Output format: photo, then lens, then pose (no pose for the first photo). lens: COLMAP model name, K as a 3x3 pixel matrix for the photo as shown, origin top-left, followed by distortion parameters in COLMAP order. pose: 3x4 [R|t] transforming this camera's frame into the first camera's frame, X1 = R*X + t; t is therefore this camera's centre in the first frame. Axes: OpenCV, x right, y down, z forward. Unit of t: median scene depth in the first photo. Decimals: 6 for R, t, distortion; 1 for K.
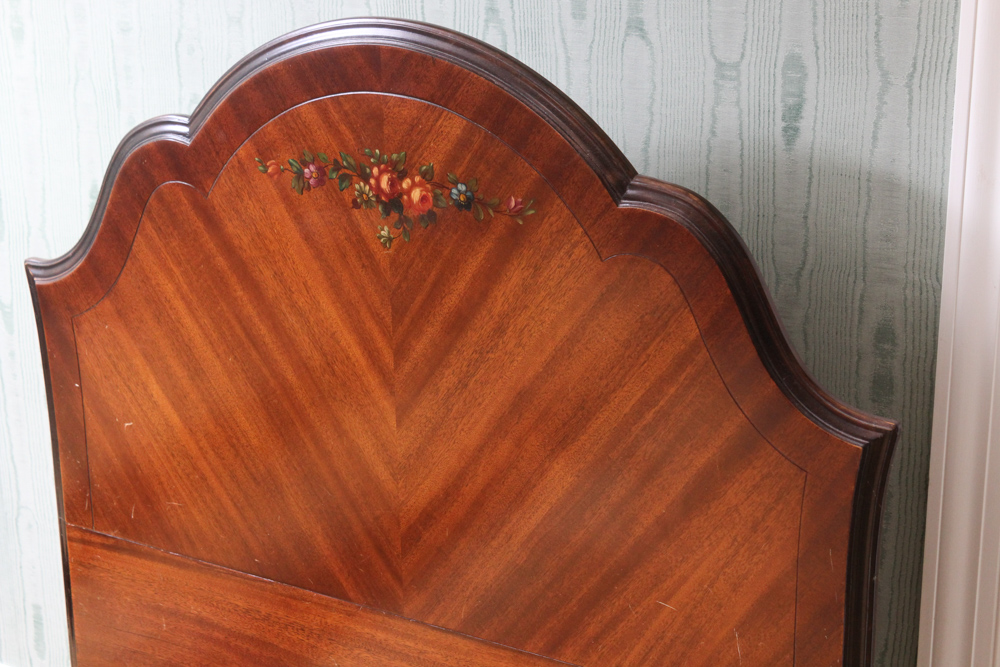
lens RADIAL K [[1981.6, 0, 504.2], [0, 1981.6, 336.8], [0, 0, 1]] dist [-0.059533, 0.000000]
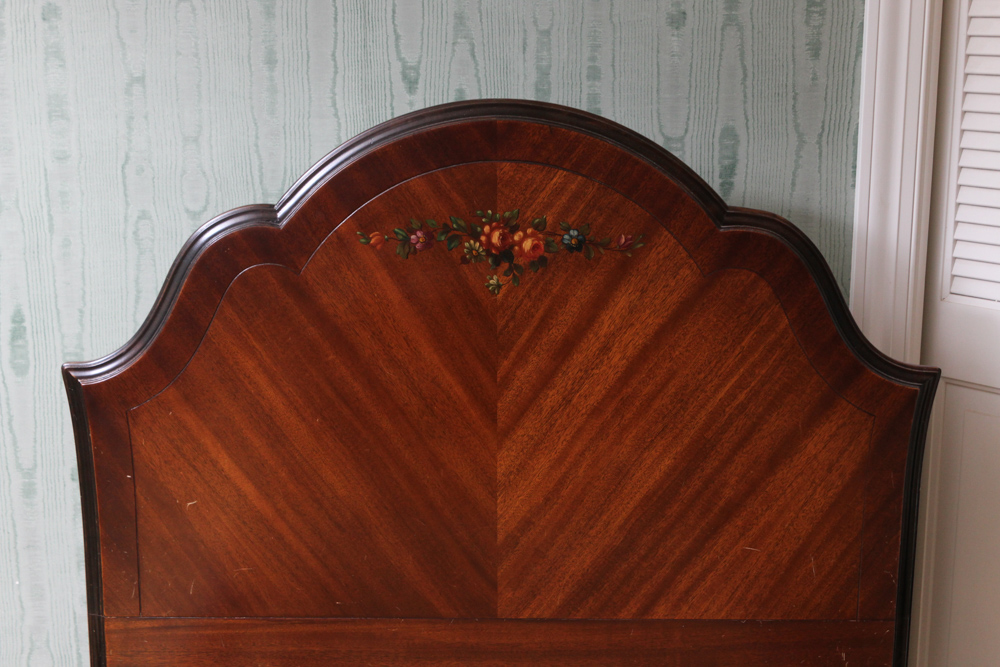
lens RADIAL K [[1597.6, 0, 467.3], [0, 1597.6, 351.8], [0, 0, 1]] dist [-0.054144, 0.000000]
pose [[0.848193, -0.097257, 0.520682, -0.569112], [0.154200, 0.985761, -0.067063, 0.049963], [-0.506745, 0.137172, 0.851113, 0.200914]]
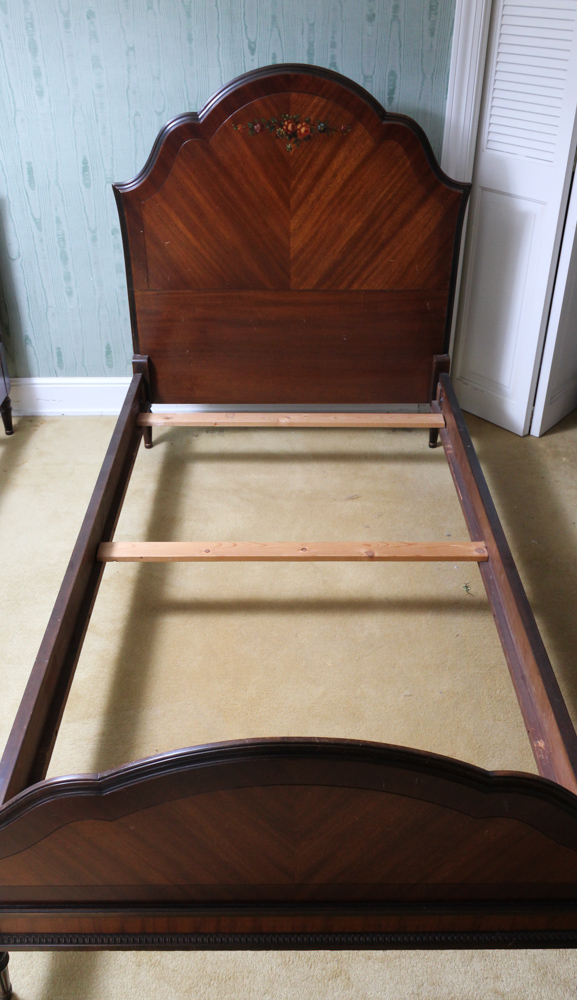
lens RADIAL K [[884.8, 0, 279.5], [0, 884.8, 494.4], [0, 0, 1]] dist [0.007497, 0.019858]
pose [[0.845305, -0.275943, 0.457510, -0.790883], [0.158927, 0.947406, 0.277783, 0.065646], [-0.510100, -0.162100, 0.844702, -0.156669]]
